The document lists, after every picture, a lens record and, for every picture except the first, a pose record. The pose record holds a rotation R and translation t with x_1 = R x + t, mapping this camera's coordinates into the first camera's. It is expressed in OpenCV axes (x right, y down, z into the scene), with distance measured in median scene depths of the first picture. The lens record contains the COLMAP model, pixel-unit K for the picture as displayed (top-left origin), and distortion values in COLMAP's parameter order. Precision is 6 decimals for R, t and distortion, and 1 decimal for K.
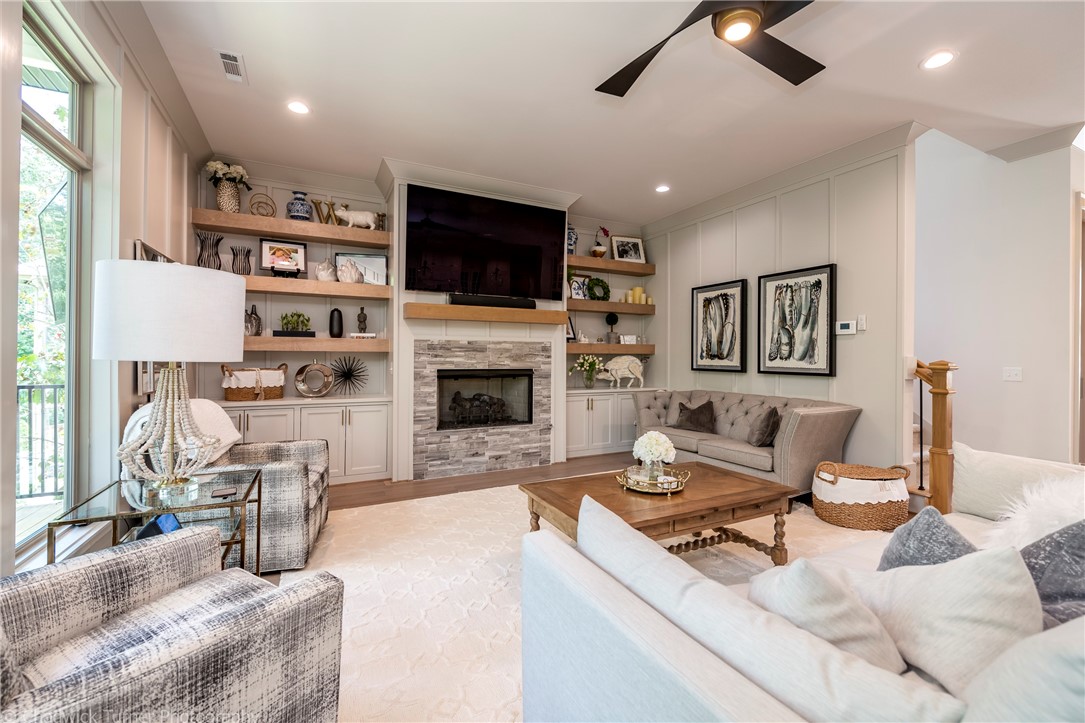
lens RADIAL K [[454.2, 0, 541.7], [0, 454.2, 359.1], [0, 0, 1]] dist [0.000562, -0.000309]
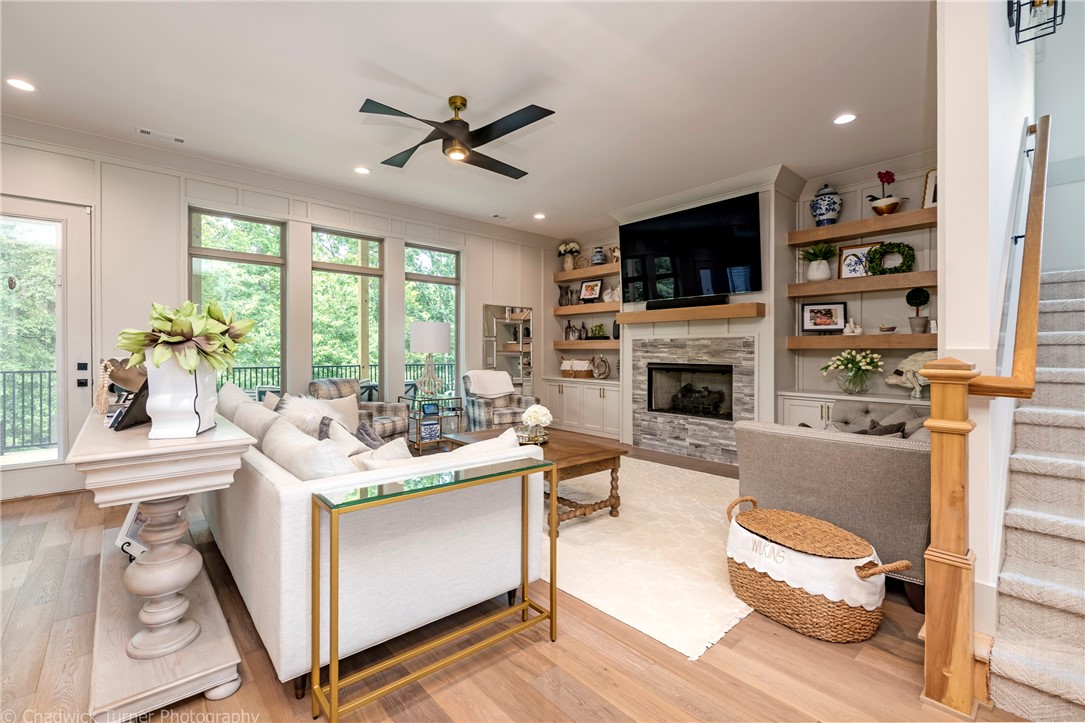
lens RADIAL K [[454.2, 0, 540.5], [0, 454.2, 354.6], [0, 0, 1]] dist [0.000562, -0.000309]
pose [[0.273003, 0.005638, -0.961997, 0.858359], [-0.004566, 0.999979, 0.004565, -0.003357], [0.962002, 0.003146, 0.273024, 0.356405]]
